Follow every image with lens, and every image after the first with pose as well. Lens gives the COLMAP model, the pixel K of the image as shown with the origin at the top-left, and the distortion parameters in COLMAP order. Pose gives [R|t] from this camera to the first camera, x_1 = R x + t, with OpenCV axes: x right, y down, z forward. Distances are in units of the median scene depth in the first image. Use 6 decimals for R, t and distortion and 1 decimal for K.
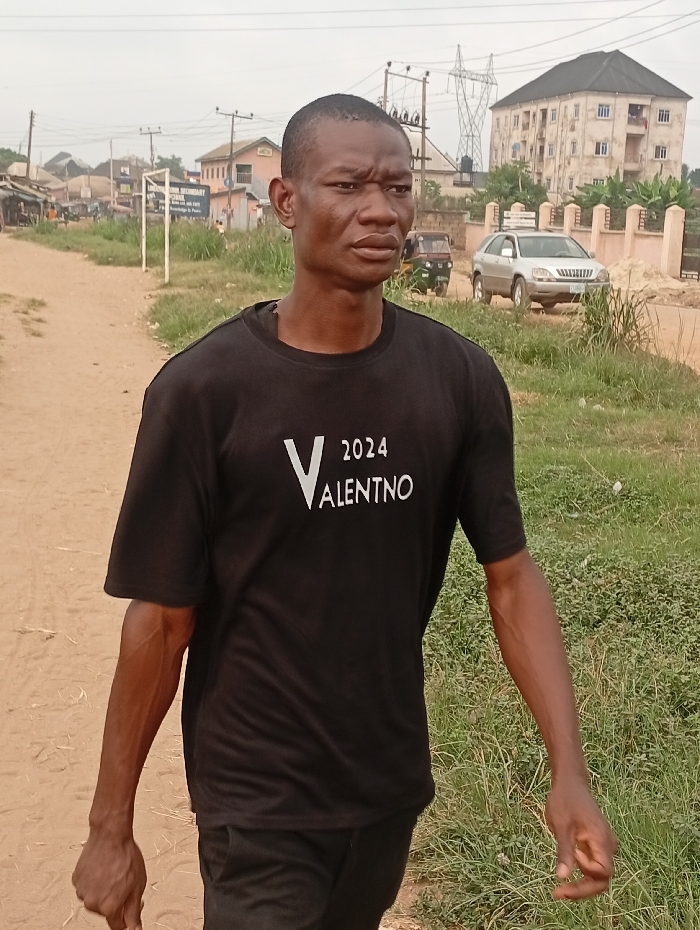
lens RADIAL K [[1473.6, 0, 286.5], [0, 1473.6, 462.2], [0, 0, 1]] dist [0.120872, -0.159612]
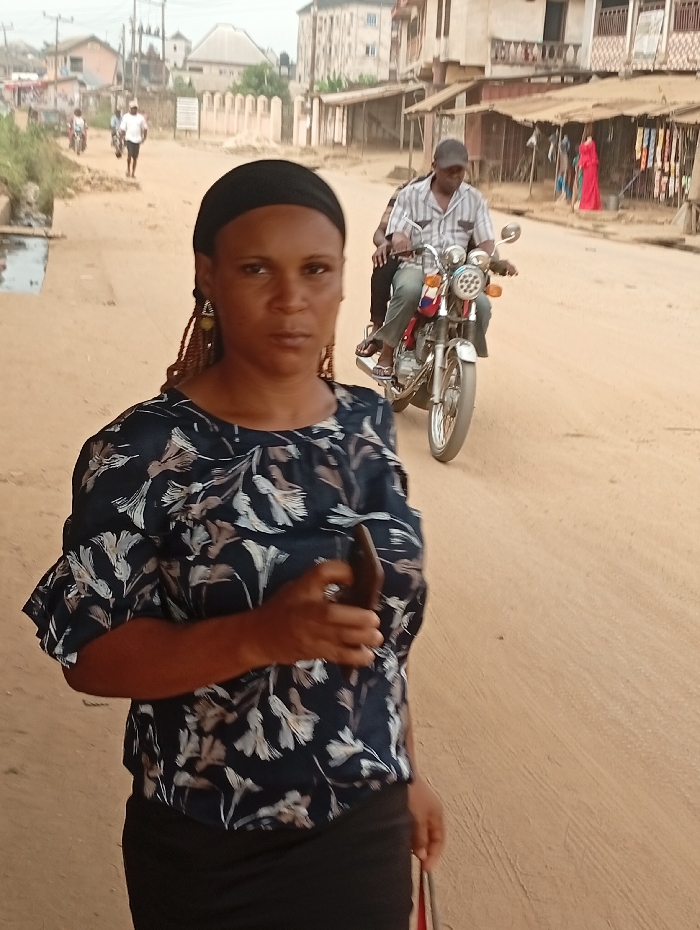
lens RADIAL K [[1467.5, 0, 337.1], [0, 1467.5, 465.2], [0, 0, 1]] dist [0.106323, -0.088187]
pose [[0.995716, -0.008994, 0.092023, 0.066603], [0.002131, 0.997226, 0.074404, 0.043764], [-0.092436, -0.073889, 0.992973, -0.255225]]
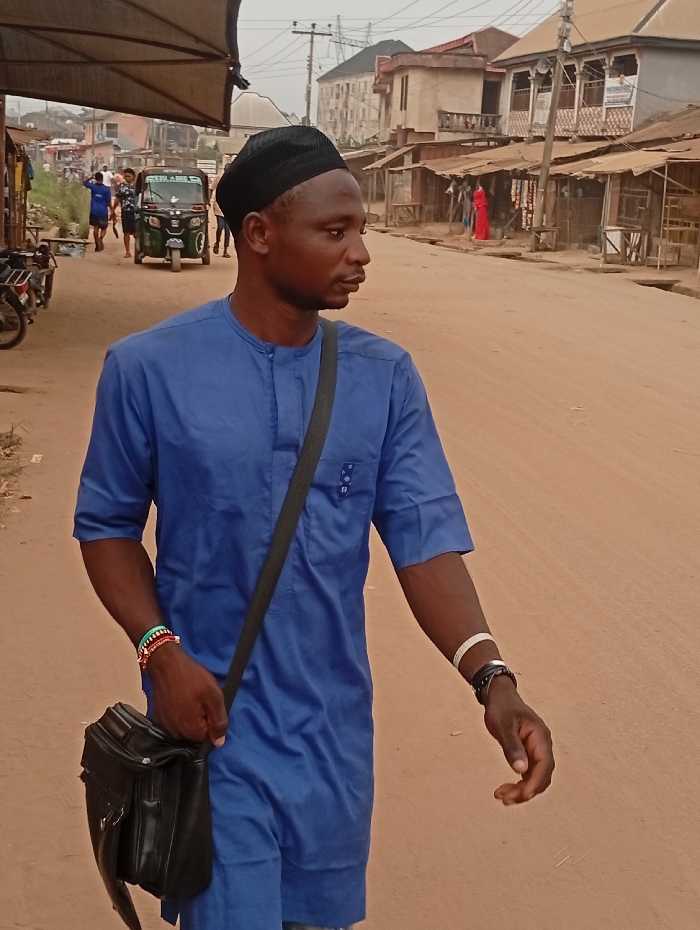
lens RADIAL K [[1488.0, 0, 282.4], [0, 1488.0, 448.8], [0, 0, 1]] dist [0.084423, -0.128490]
pose [[0.999404, 0.002074, 0.034467, 0.075410], [-0.002854, 0.999740, 0.022616, 0.060124], [-0.034411, -0.022700, 0.999150, -0.350981]]
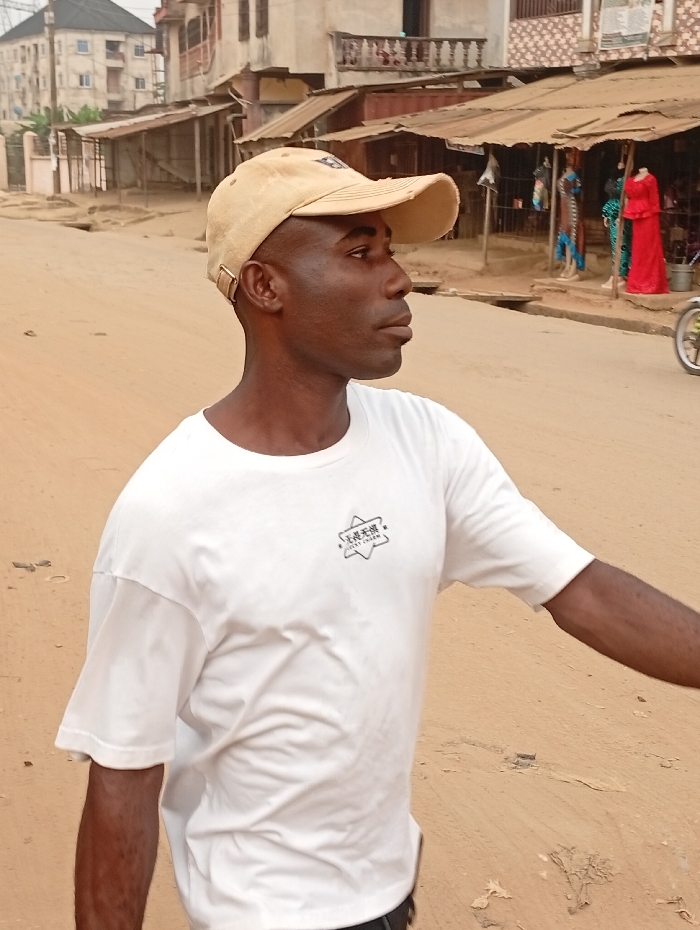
lens RADIAL K [[1467.5, 0, 337.1], [0, 1467.5, 465.2], [0, 0, 1]] dist [0.106323, -0.088187]
pose [[0.957650, -0.091232, 0.273100, 0.062653], [0.077488, 0.995143, 0.060720, 0.024539], [-0.277313, -0.036986, 0.960067, -0.135254]]
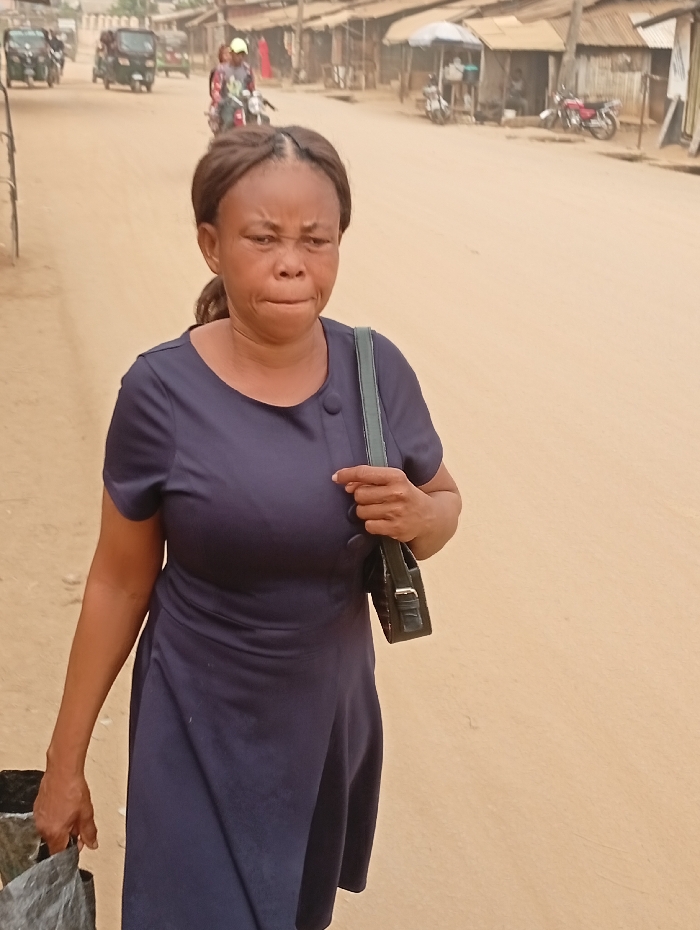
lens RADIAL K [[1465.5, 0, 289.2], [0, 1465.5, 465.5], [0, 0, 1]] dist [0.210660, -0.529079]
pose [[0.992955, -0.043258, 0.110310, 0.084017], [0.029295, 0.991700, 0.125195, 0.081985], [-0.114810, -0.121081, 0.985981, -0.482779]]
